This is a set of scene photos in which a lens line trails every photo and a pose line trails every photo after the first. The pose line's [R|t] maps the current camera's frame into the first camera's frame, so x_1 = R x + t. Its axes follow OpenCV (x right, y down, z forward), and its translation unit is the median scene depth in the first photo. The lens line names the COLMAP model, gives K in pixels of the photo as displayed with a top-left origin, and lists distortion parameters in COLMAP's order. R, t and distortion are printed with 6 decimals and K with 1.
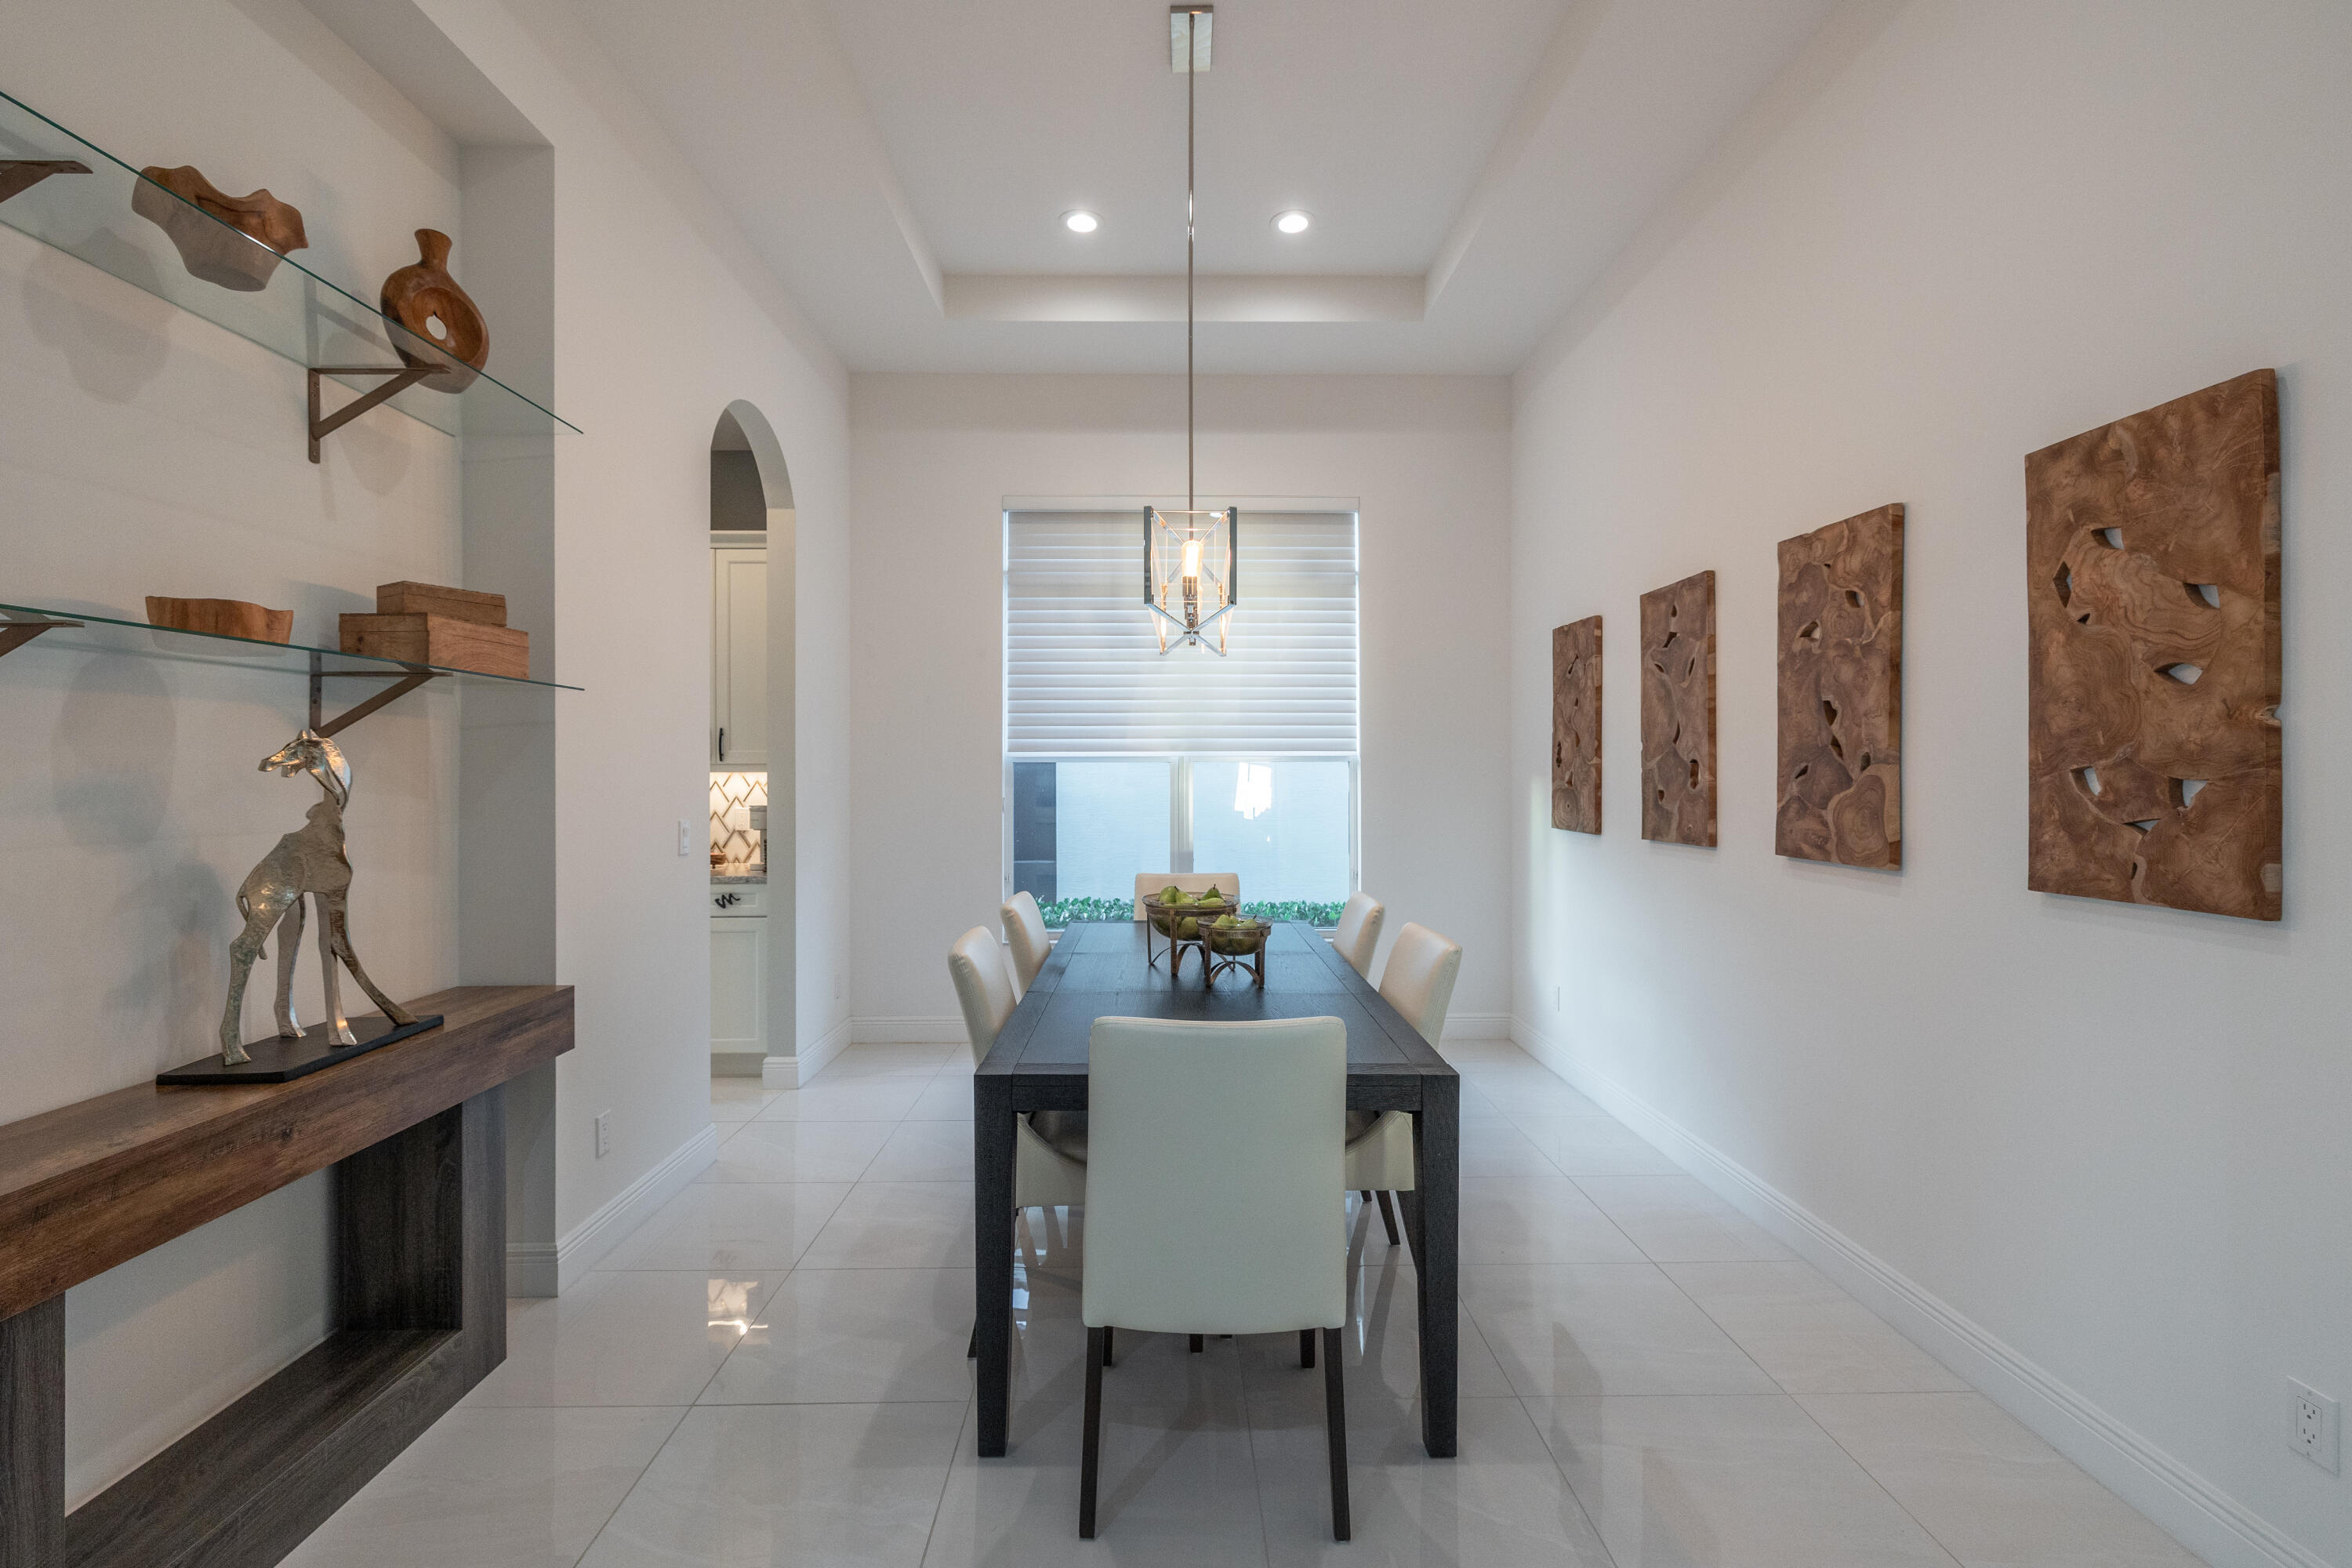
lens RADIAL K [[1013.1, 0, 1182.4], [0, 1013.1, 768.0], [0, 0, 1]] dist [-0.000142, -0.000387]
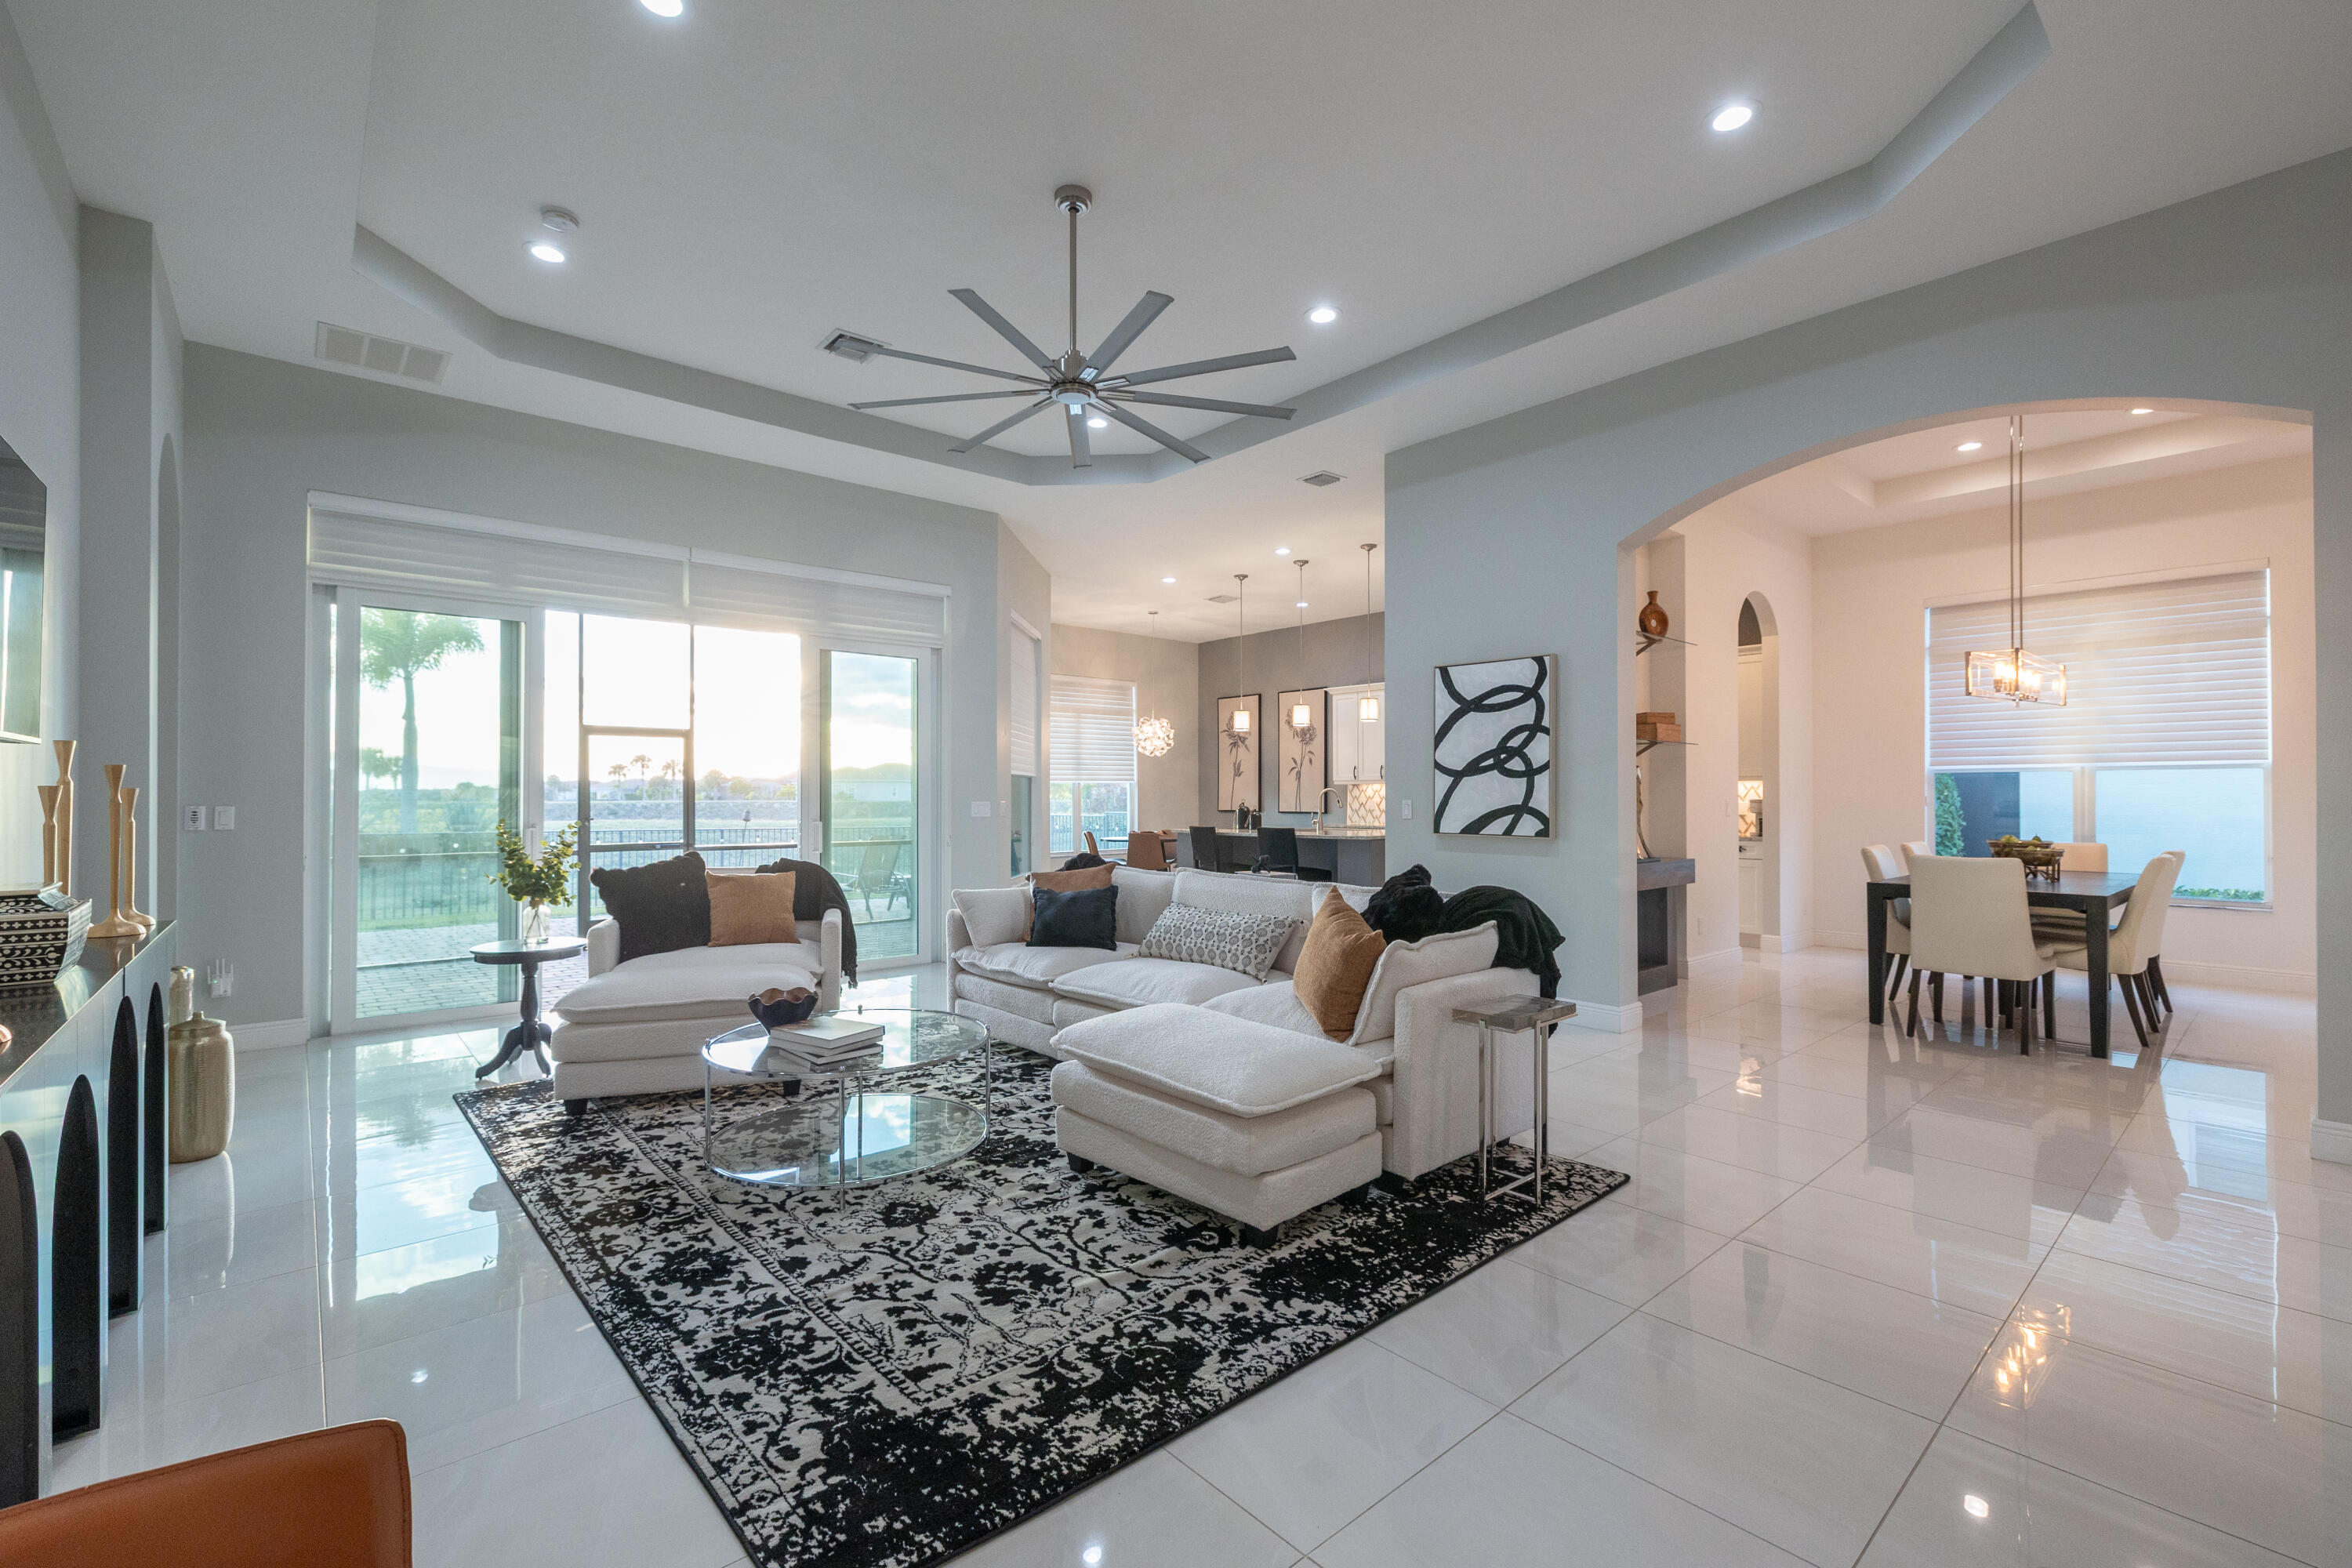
lens RADIAL K [[1014.8, 0, 1177.7], [0, 1014.8, 789.4], [0, 0, 1]] dist [0.000981, -0.000065]
pose [[0.639185, -0.005726, -0.769032, 0.555872], [0.003150, 0.999983, -0.004828, 0.044921], [0.769047, 0.000663, 0.639192, -1.700376]]
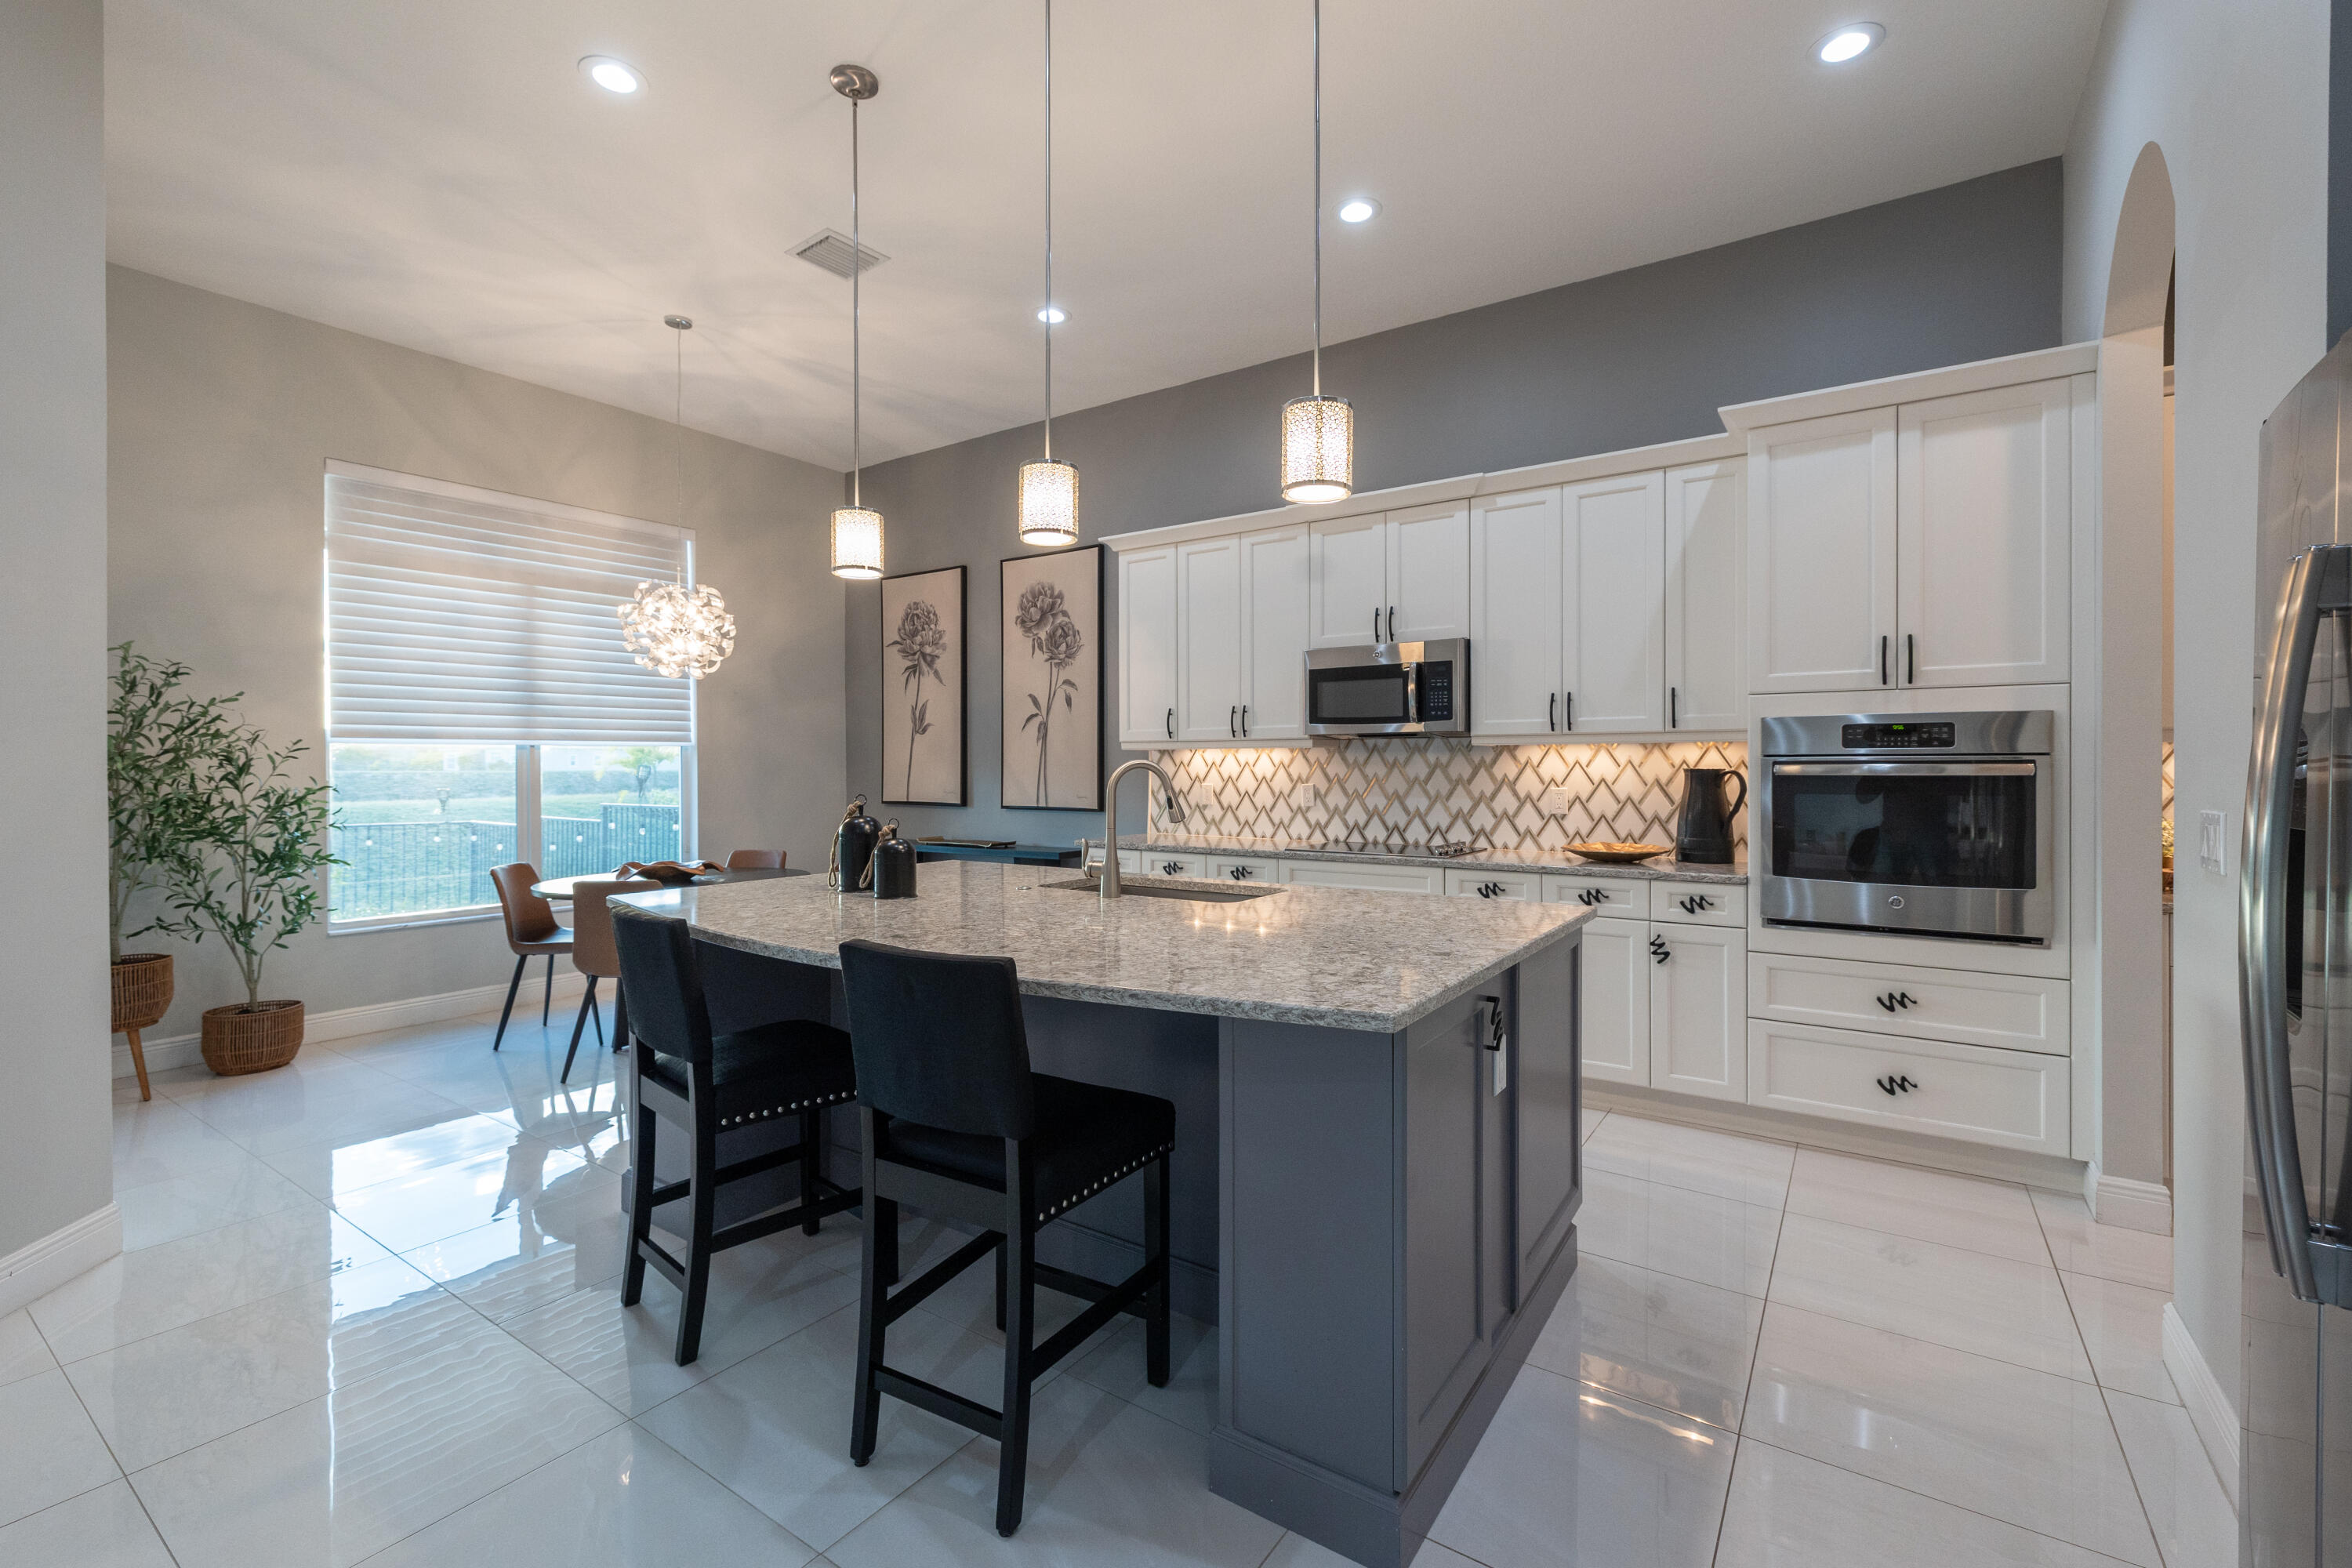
lens RADIAL K [[1000.6, 0, 1177.2], [0, 1000.6, 768.2], [0, 0, 1]] dist [0.001931, 0.000136]
pose [[0.809504, 0.001550, -0.587112, -1.238626], [0.002774, 0.999975, 0.006465, 0.026825], [0.587108, -0.006862, 0.809480, 0.200738]]
